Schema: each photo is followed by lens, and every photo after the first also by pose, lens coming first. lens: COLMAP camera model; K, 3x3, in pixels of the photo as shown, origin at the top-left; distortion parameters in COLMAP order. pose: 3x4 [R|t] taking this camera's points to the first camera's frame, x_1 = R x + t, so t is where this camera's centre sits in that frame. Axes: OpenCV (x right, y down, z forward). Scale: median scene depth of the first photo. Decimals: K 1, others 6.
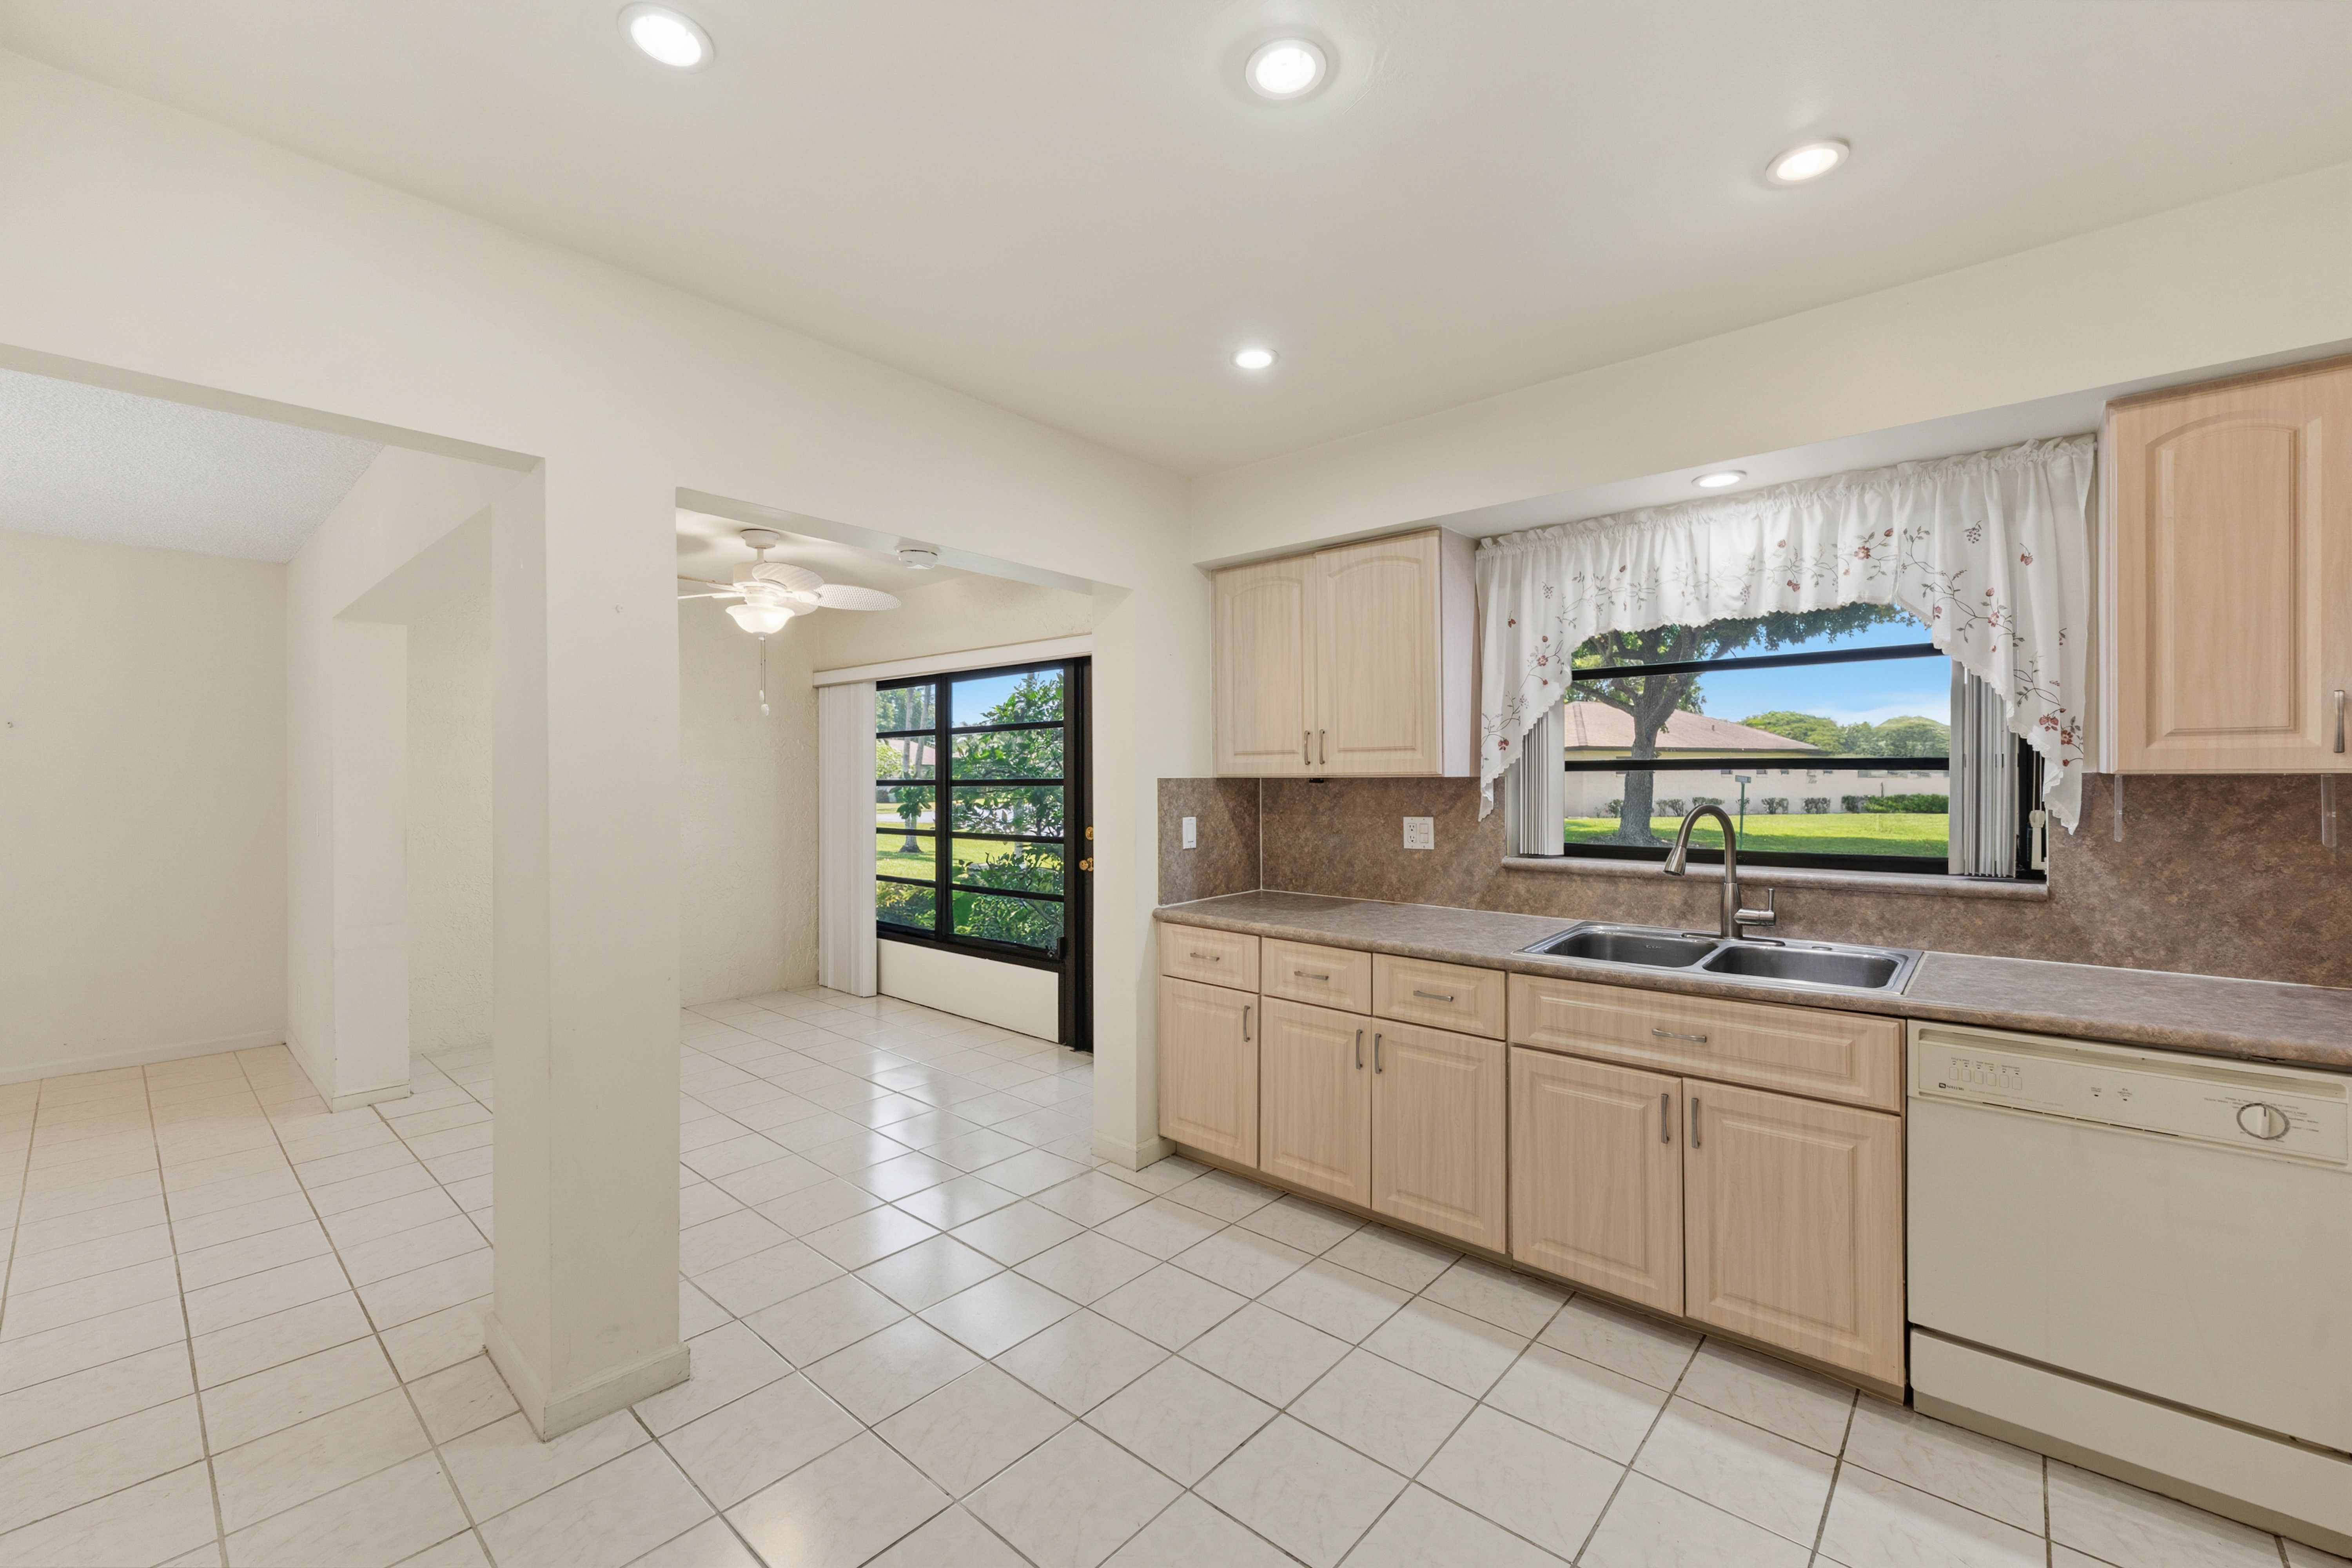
lens RADIAL K [[958.6, 0, 1174.4], [0, 958.6, 775.3], [0, 0, 1]] dist [-0.003304, 0.000157]
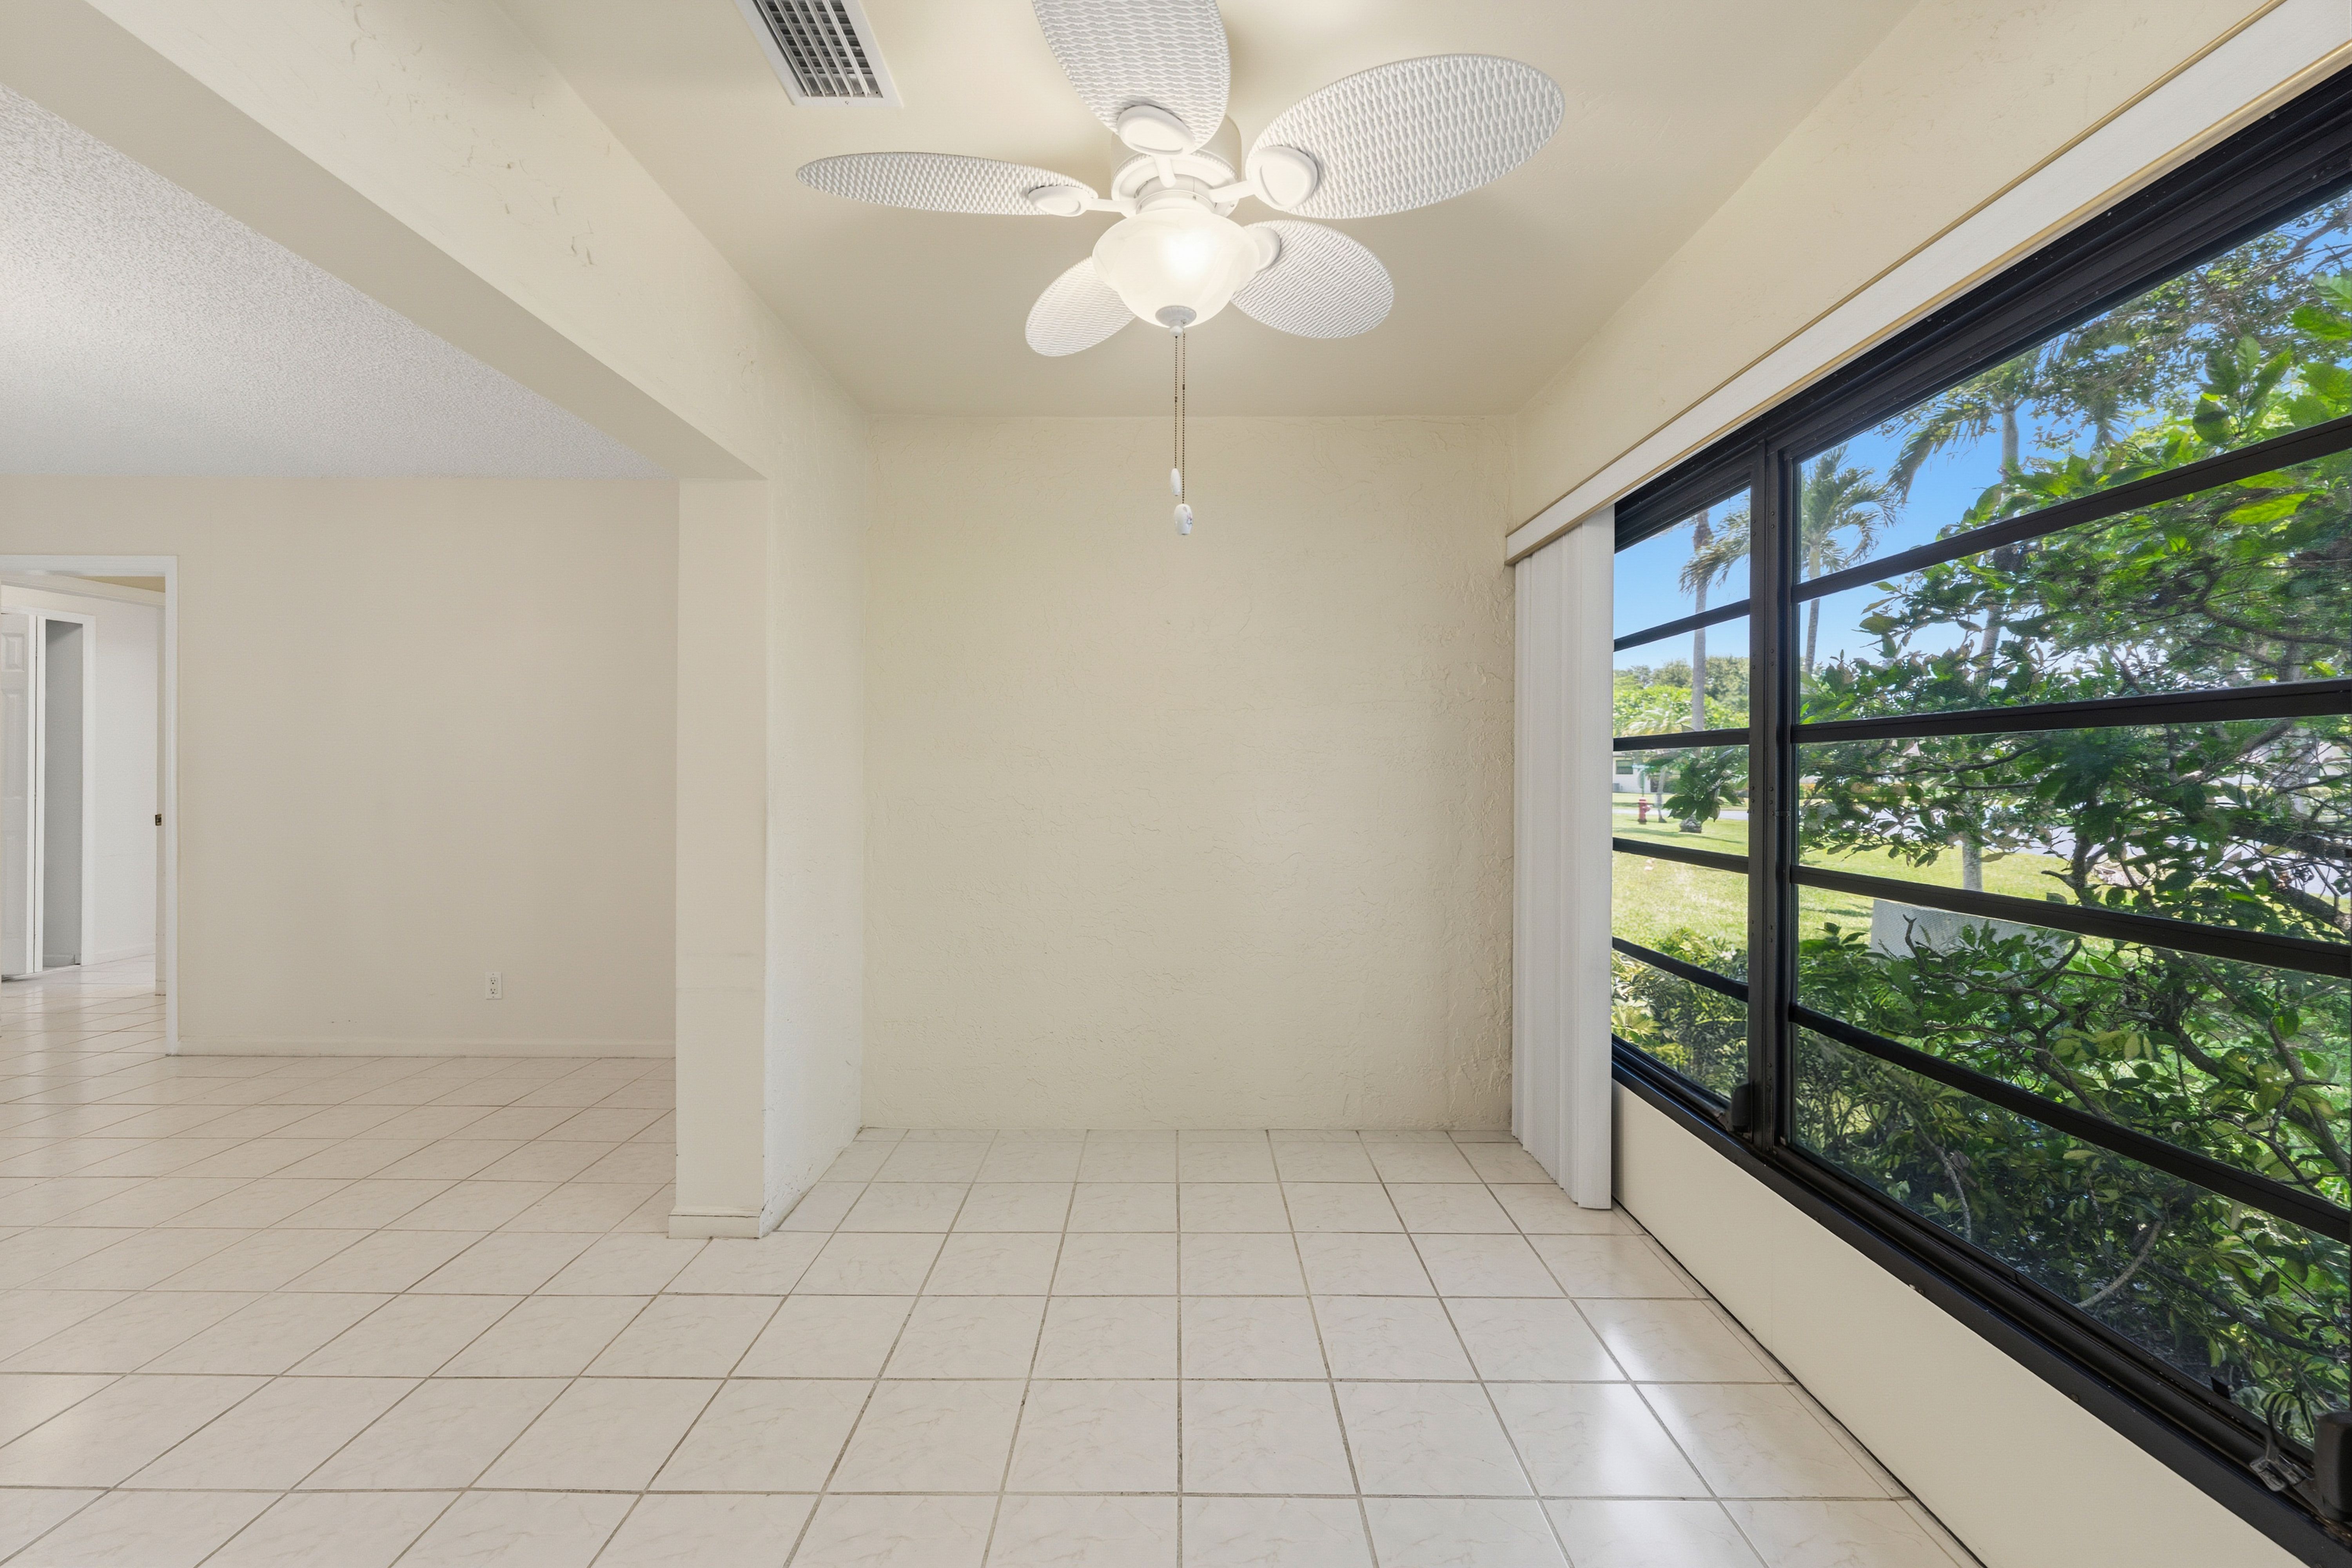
lens RADIAL K [[958.6, 0, 1167.2], [0, 958.6, 770.4], [0, 0, 1]] dist [-0.003304, 0.000157]
pose [[0.656855, 0.010045, -0.753950, -0.199287], [-0.005616, 0.999949, 0.008430, 0.034131], [0.753996, -0.001303, 0.656877, 0.996960]]
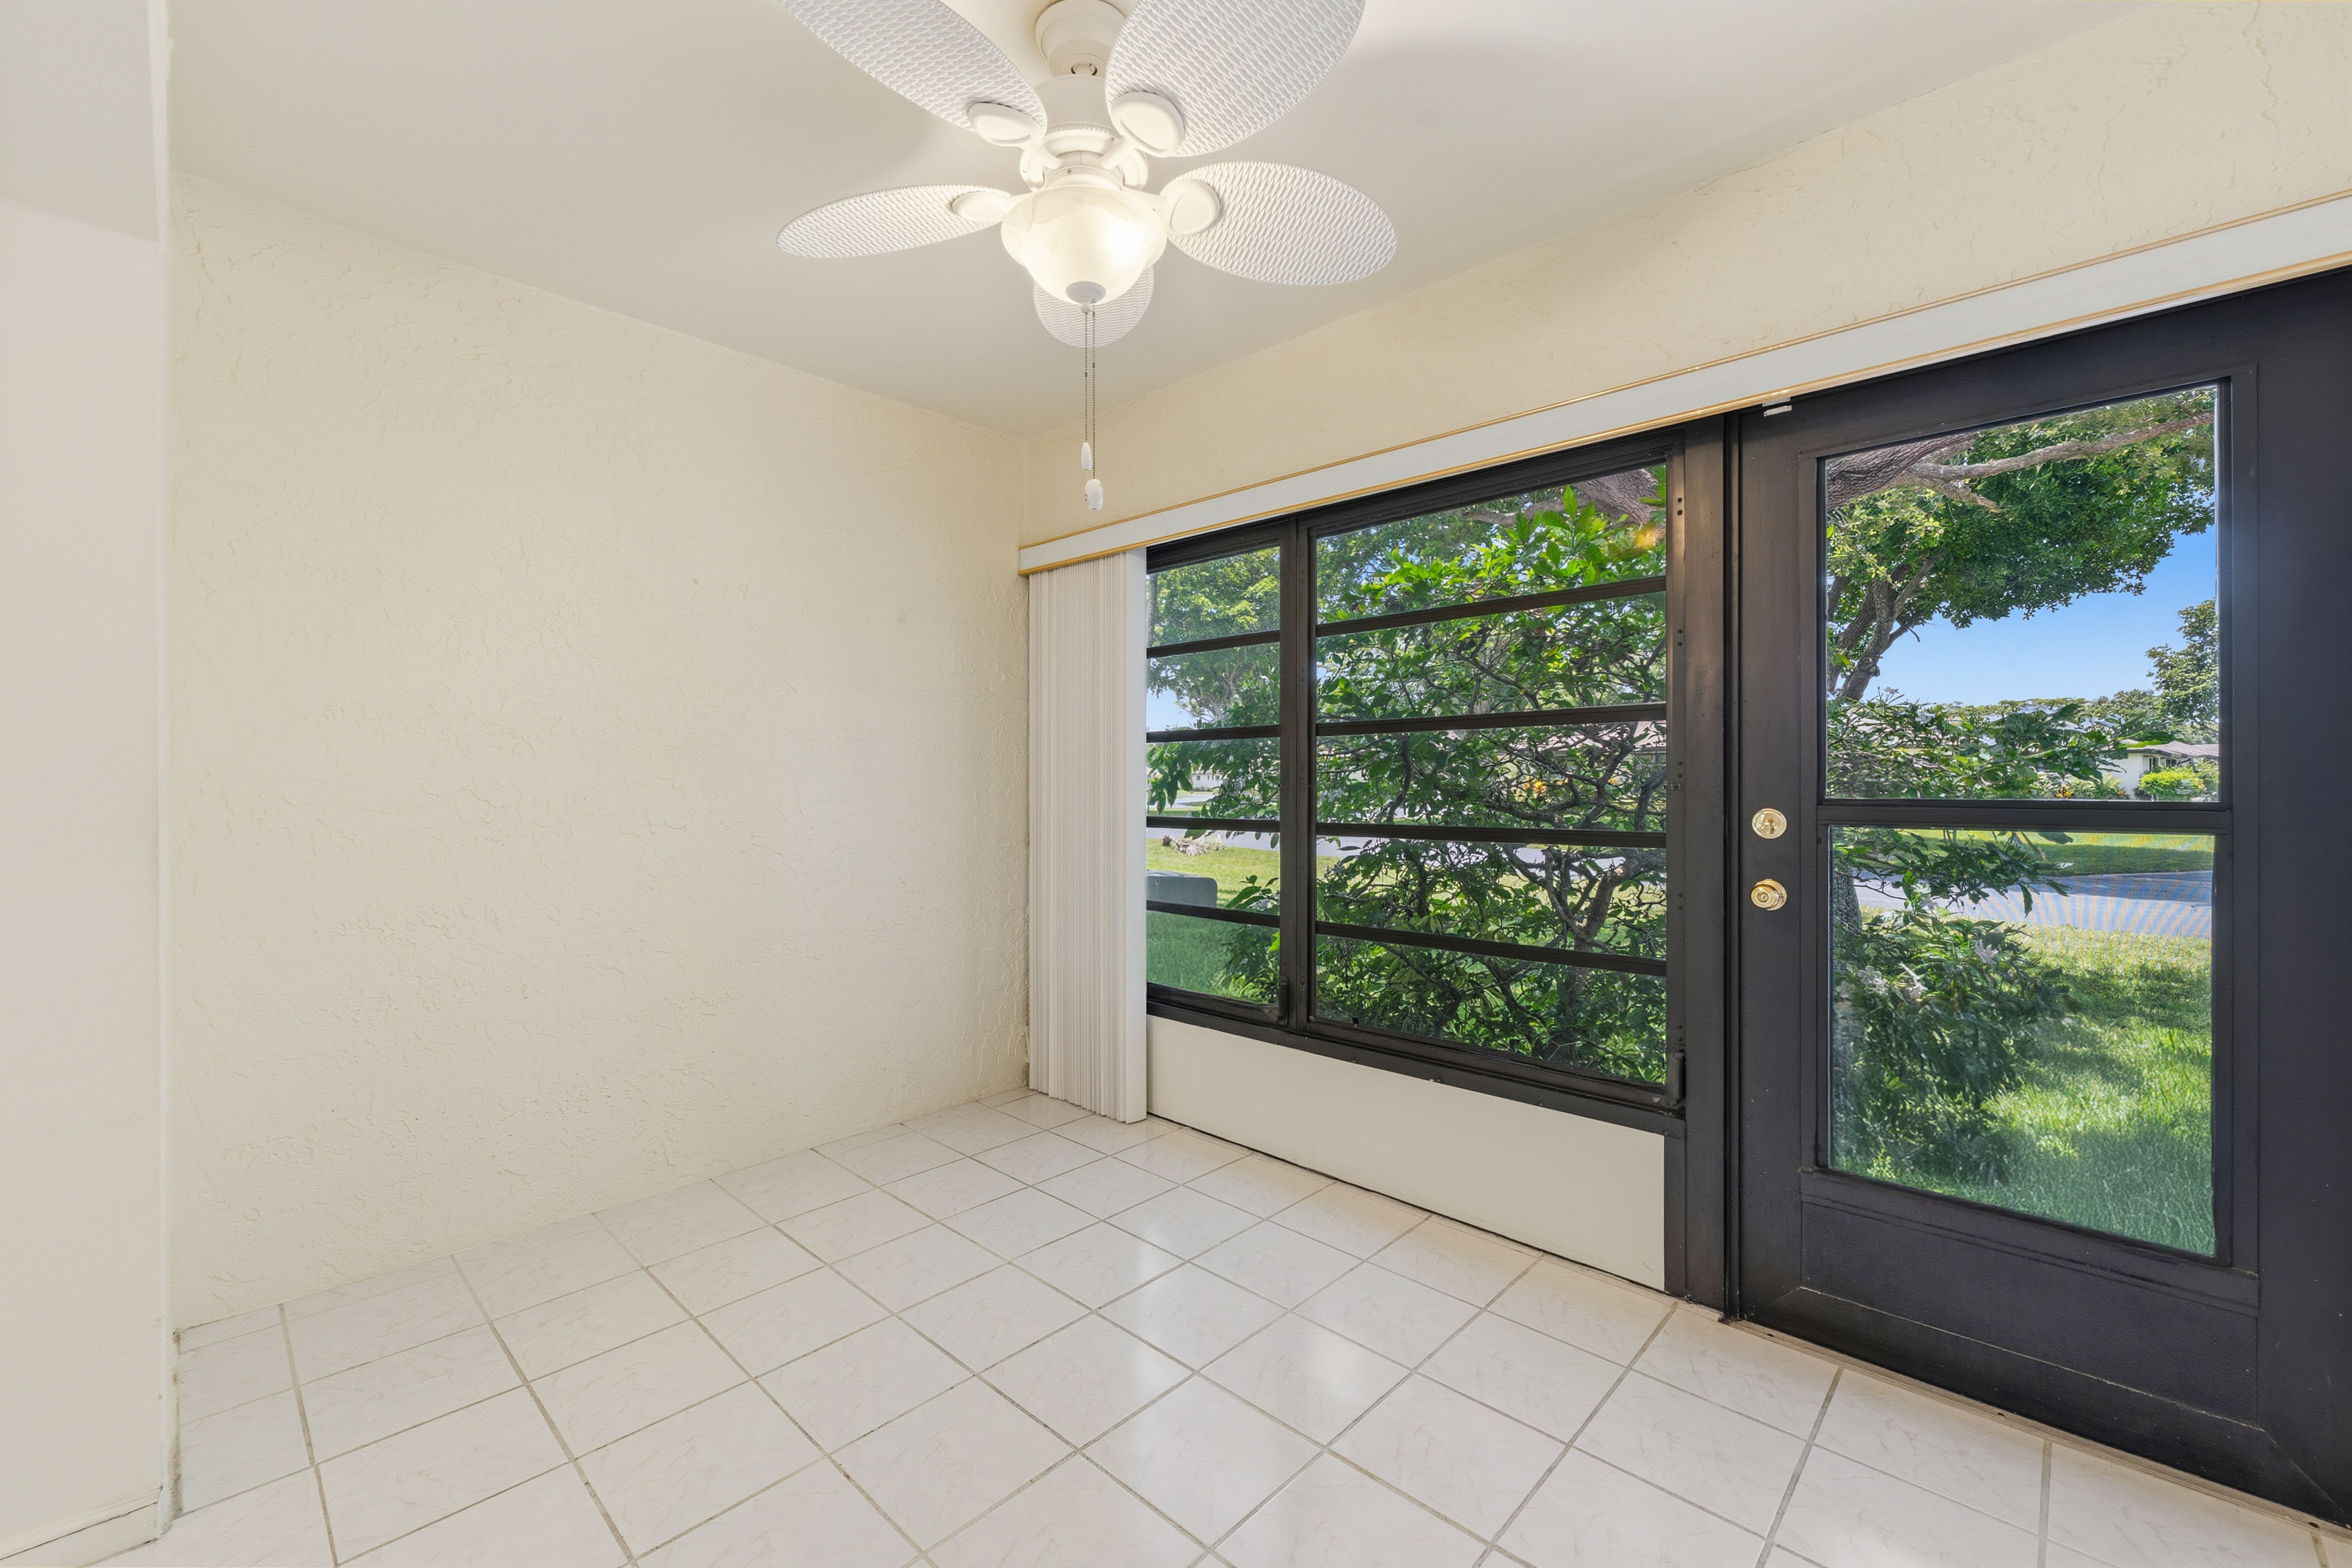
lens RADIAL K [[958.6, 0, 1175.3], [0, 958.6, 781.7], [0, 0, 1]] dist [-0.003304, 0.000157]
pose [[0.999290, 0.004136, -0.037454, -0.504362], [-0.004006, 0.999986, 0.003549, 0.059491], [0.037468, -0.003396, 0.999292, 0.821967]]
